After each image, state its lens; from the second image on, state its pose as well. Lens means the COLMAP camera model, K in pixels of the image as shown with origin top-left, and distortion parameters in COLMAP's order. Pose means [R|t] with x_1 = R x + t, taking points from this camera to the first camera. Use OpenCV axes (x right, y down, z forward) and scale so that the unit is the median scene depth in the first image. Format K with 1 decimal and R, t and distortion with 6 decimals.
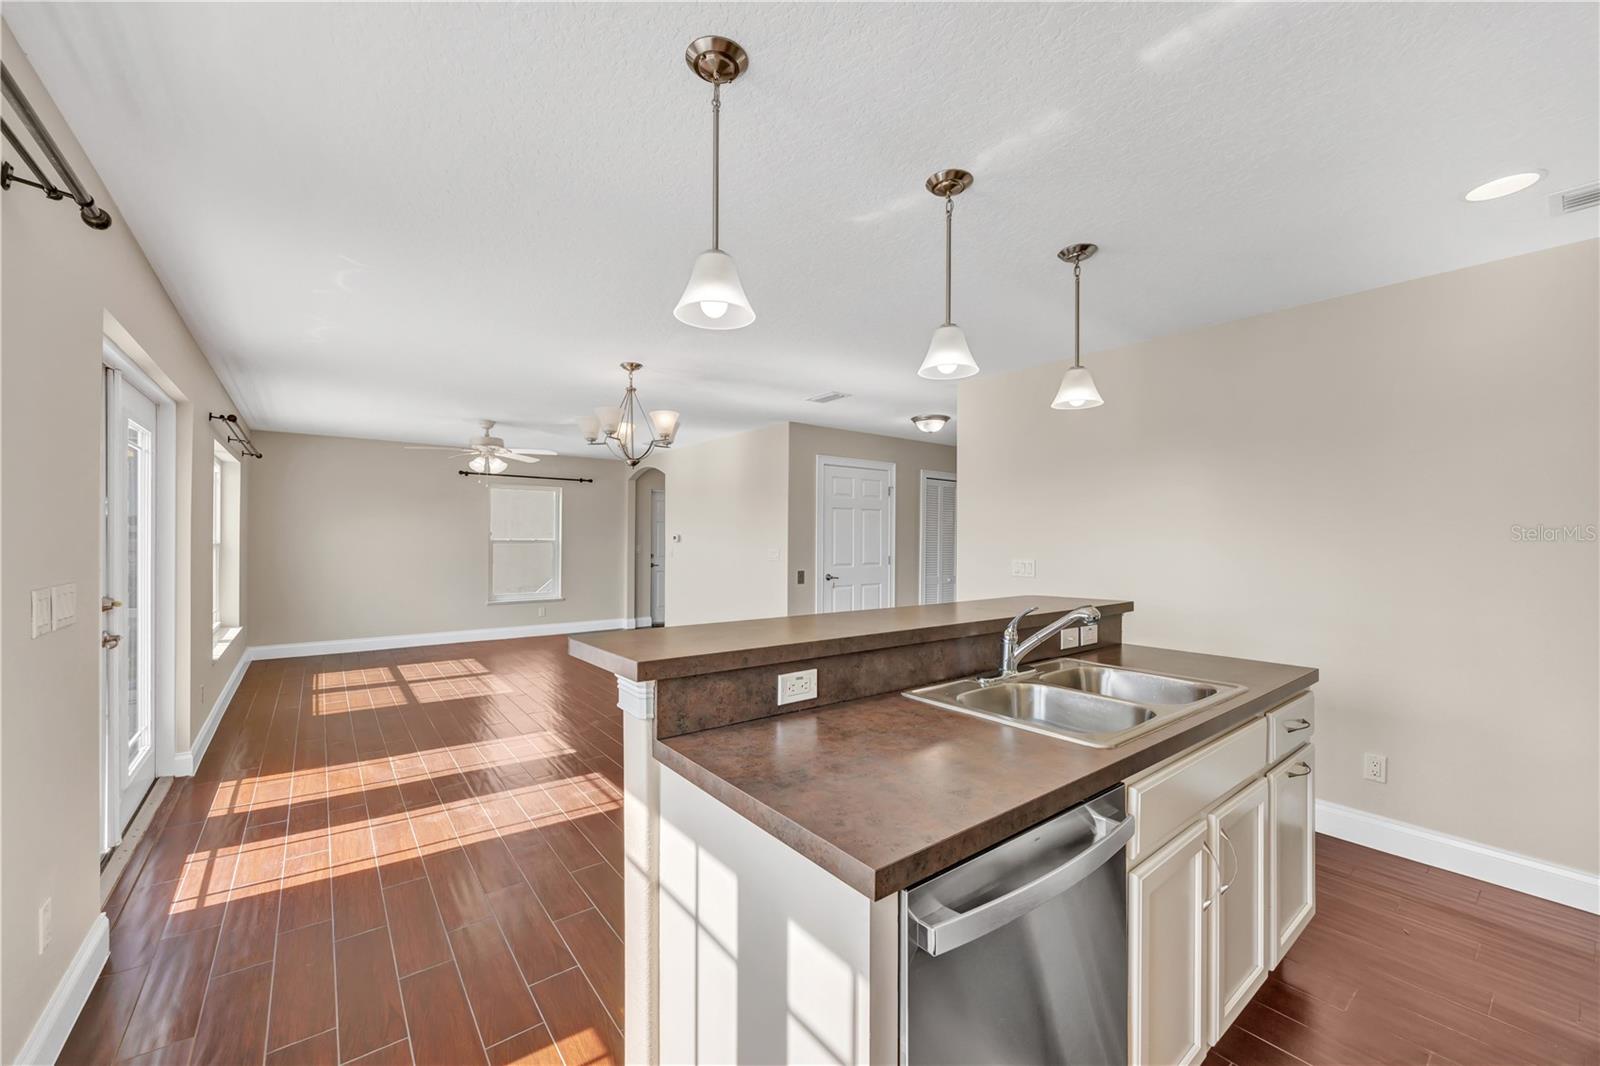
lens RADIAL K [[624.8, 0, 793.0], [0, 624.8, 532.2], [0, 0, 1]] dist [-0.000668, -0.000015]
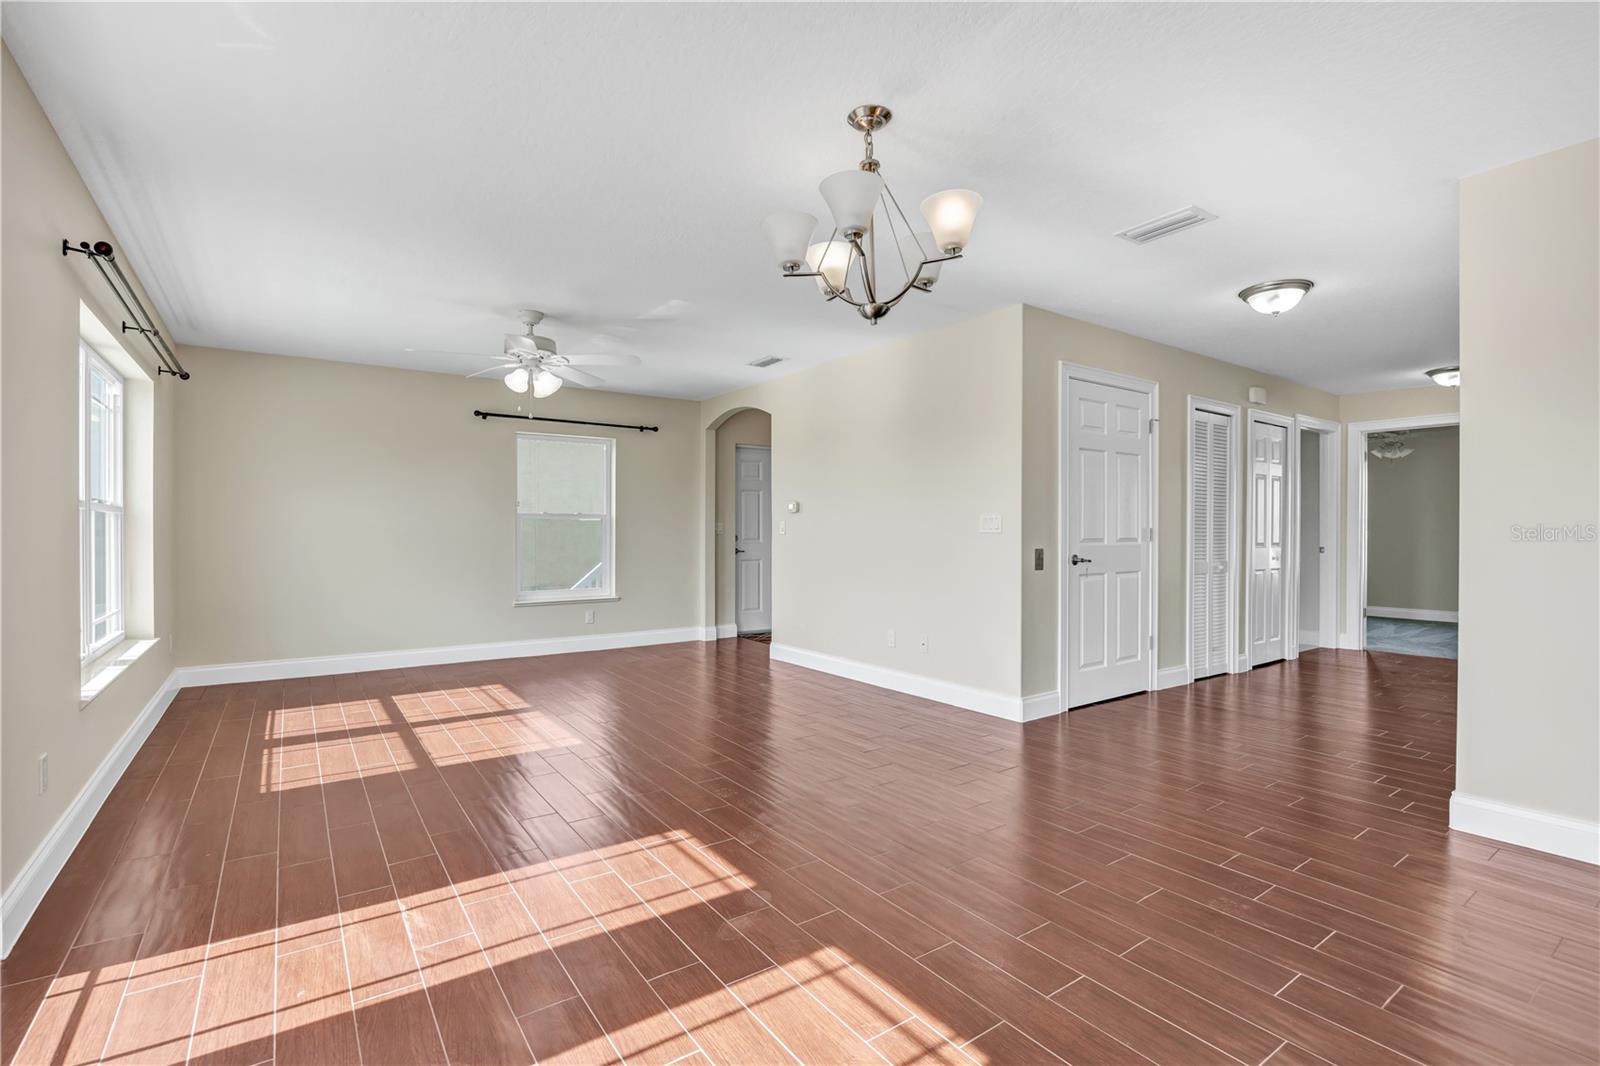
lens RADIAL K [[725.5, 0, 800.0], [0, 725.5, 533.0], [0, 0, 1]] dist [-0.008802, -0.000270]
pose [[0.999452, -0.002733, -0.033002, -0.191106], [0.003042, 0.999952, 0.009321, 0.037682], [0.032975, -0.009416, 0.999412, 0.271860]]
